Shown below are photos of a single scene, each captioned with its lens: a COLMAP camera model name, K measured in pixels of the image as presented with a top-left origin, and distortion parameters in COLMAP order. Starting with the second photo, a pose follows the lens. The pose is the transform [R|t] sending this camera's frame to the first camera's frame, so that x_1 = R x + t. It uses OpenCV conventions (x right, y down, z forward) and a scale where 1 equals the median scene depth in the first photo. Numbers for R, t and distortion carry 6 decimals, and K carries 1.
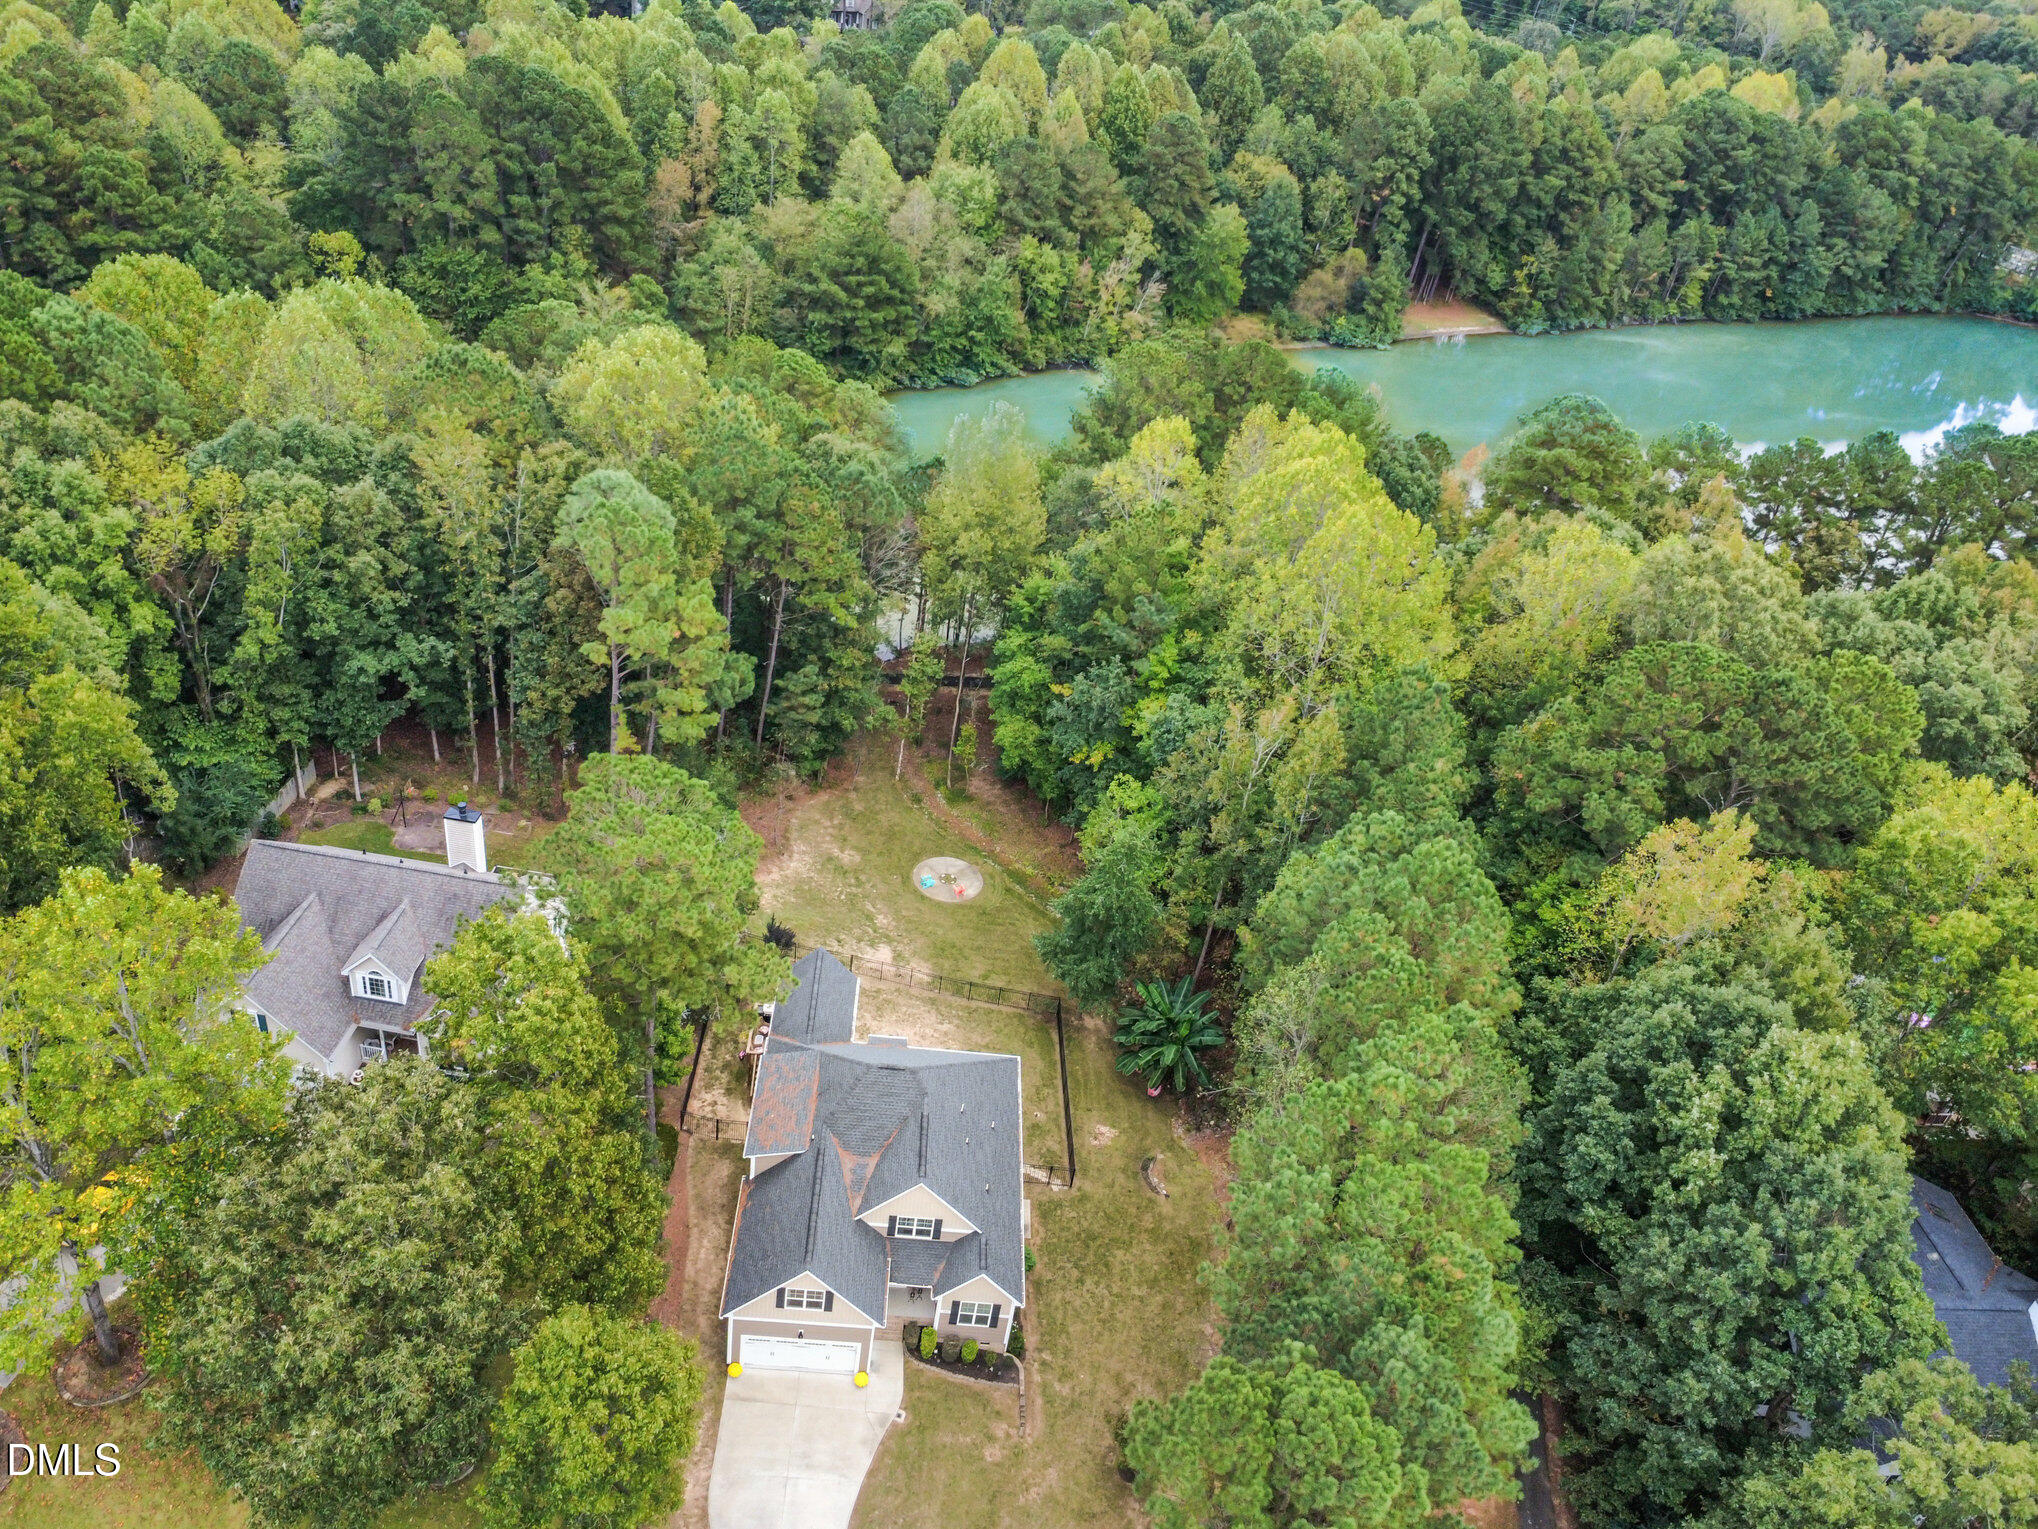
lens RADIAL K [[1532.6, 0, 1015.2], [0, 1532.6, 769.3], [0, 0, 1]] dist [0.006457, -0.004934]
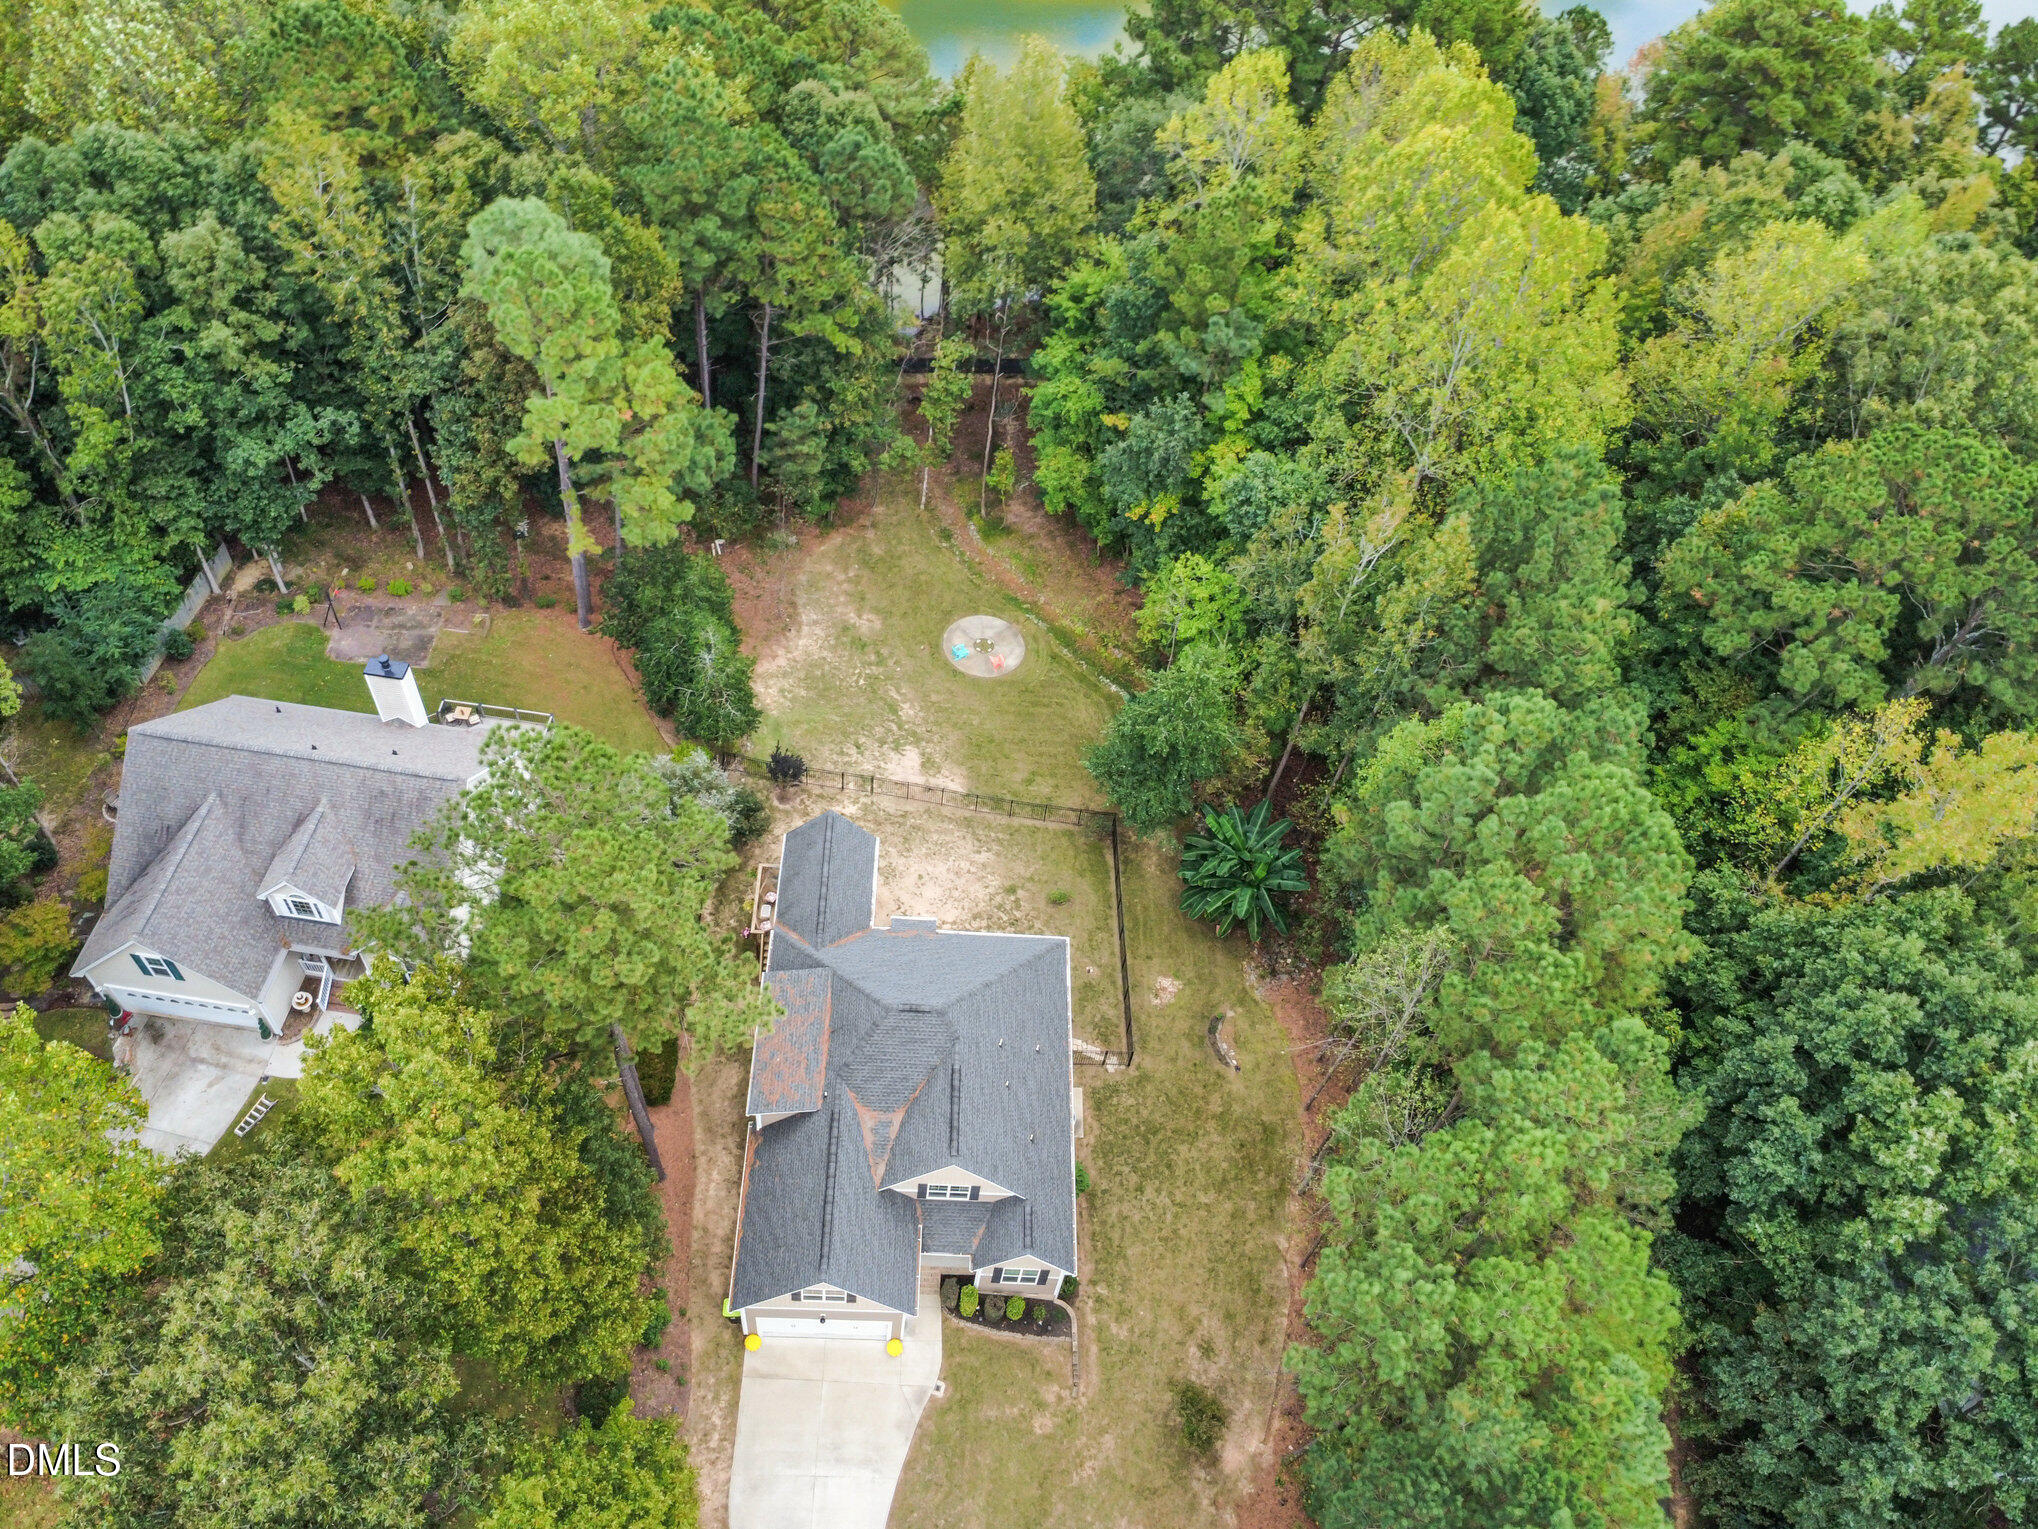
lens RADIAL K [[1527.1, 0, 1019.0], [0, 1527.1, 764.5], [0, 0, 1]] dist [0.009160, -0.004429]
pose [[0.999280, -0.012846, -0.035708, 0.005813], [0.023179, 0.951653, 0.306299, -0.137836], [0.030047, -0.306906, 0.951266, 0.180356]]
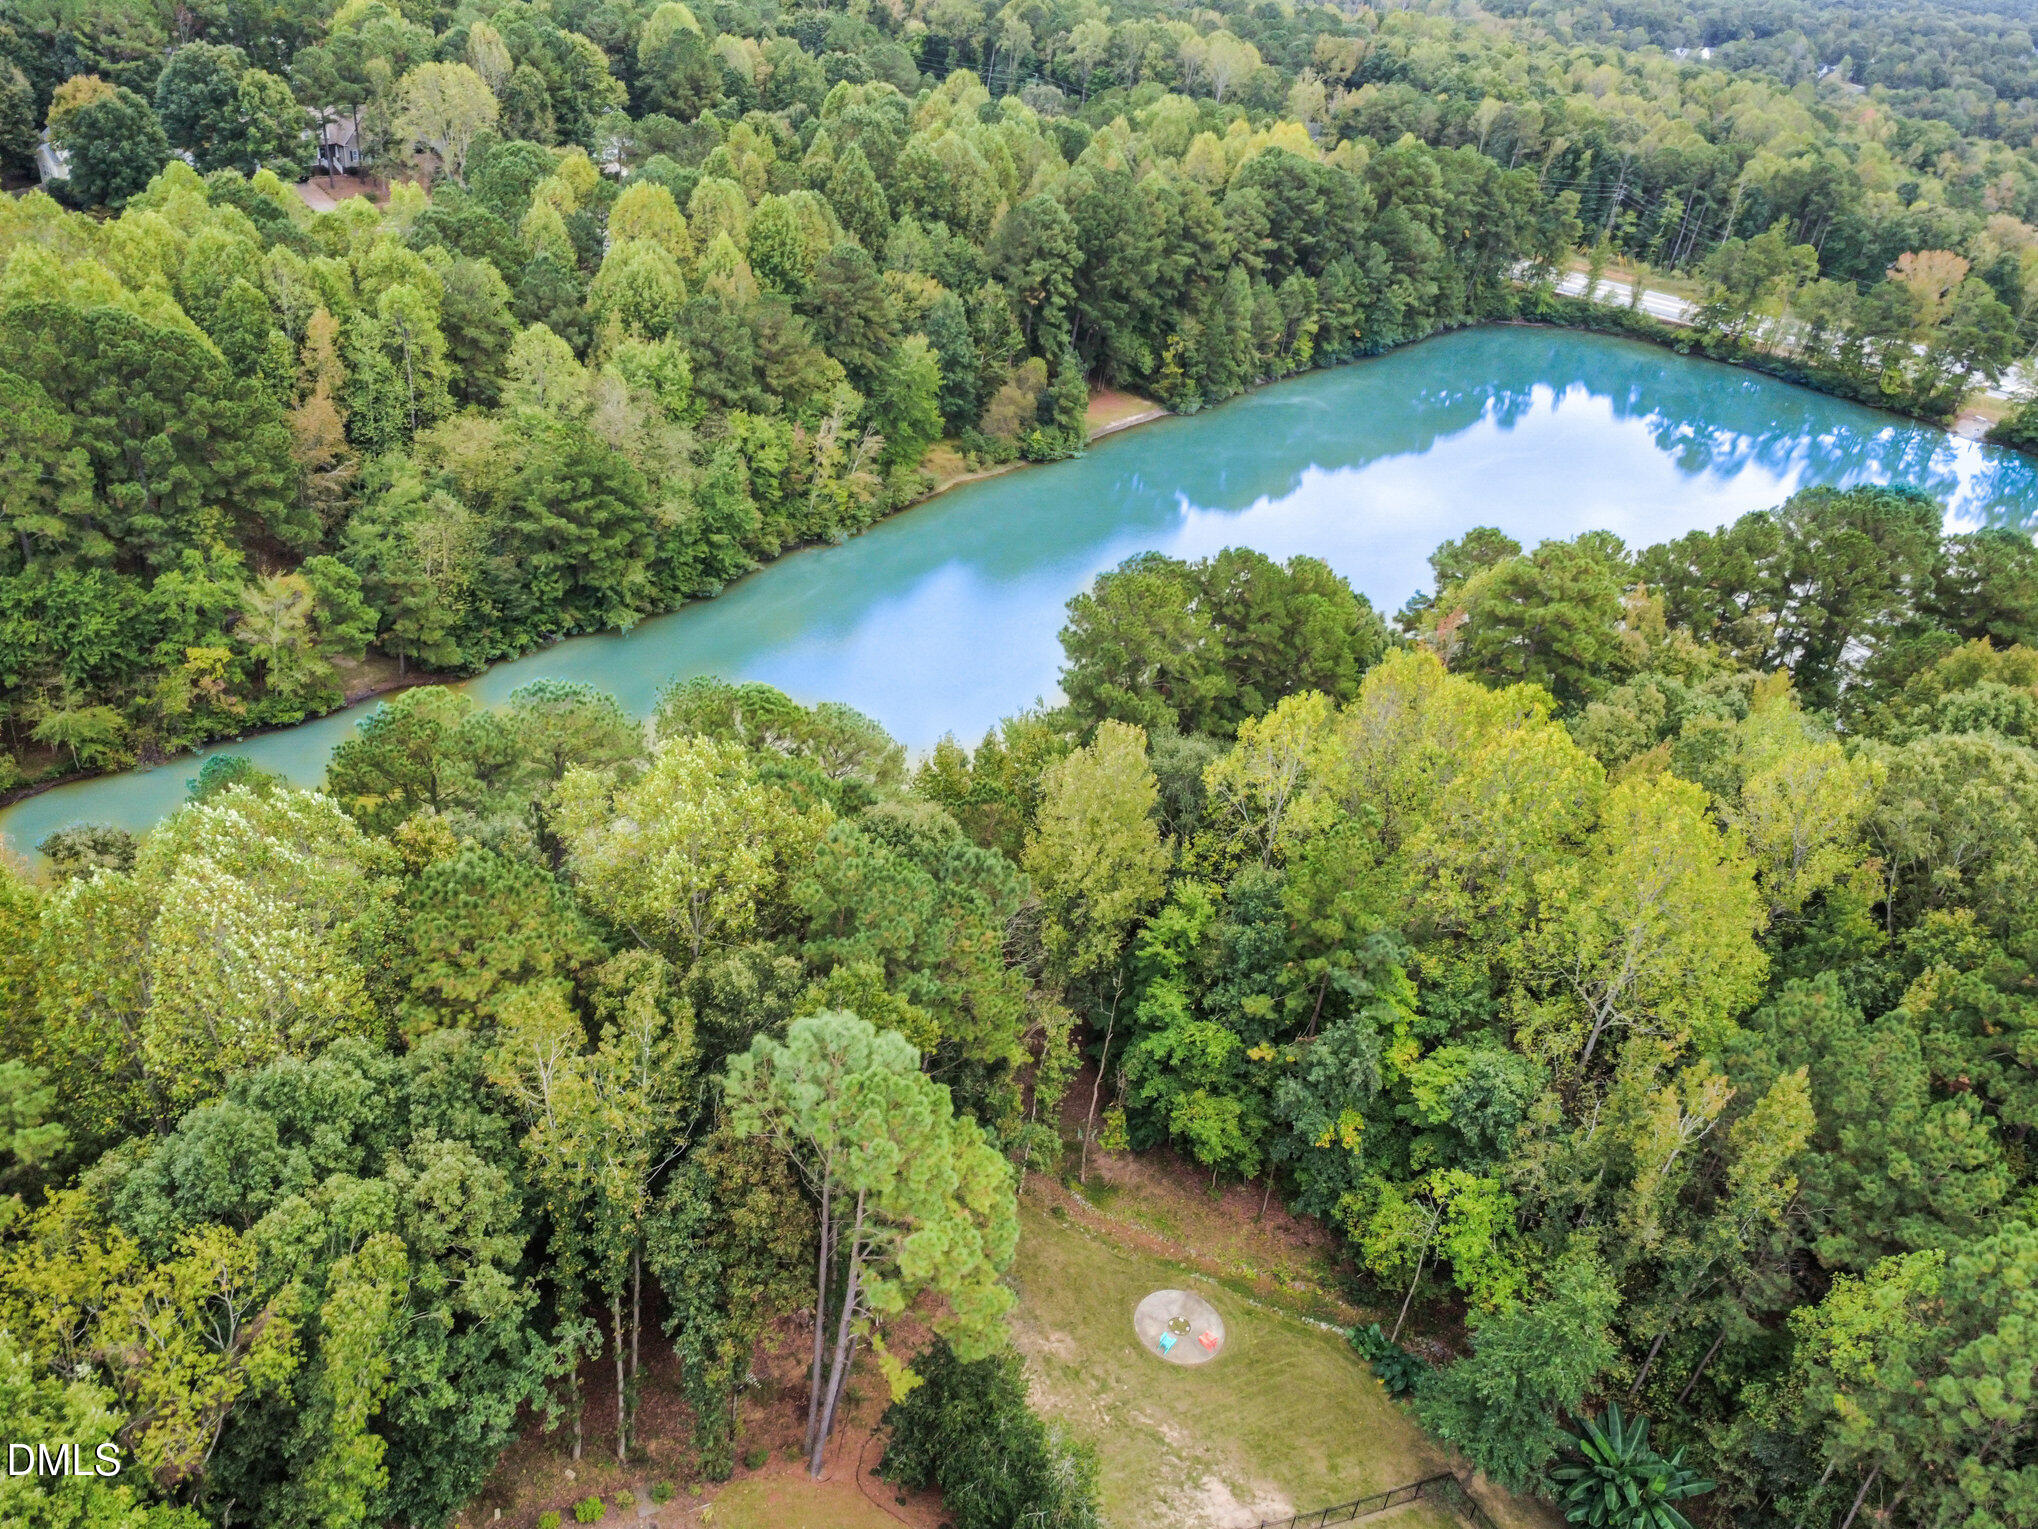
lens RADIAL K [[1527.1, 0, 1019.0], [0, 1527.1, 764.5], [0, 0, 1]] dist [0.009160, -0.004429]
pose [[0.914879, -0.227997, 0.333186, -0.340130], [0.235048, 0.971787, 0.019580, -0.261347], [-0.328250, 0.060401, 0.942658, 0.301205]]
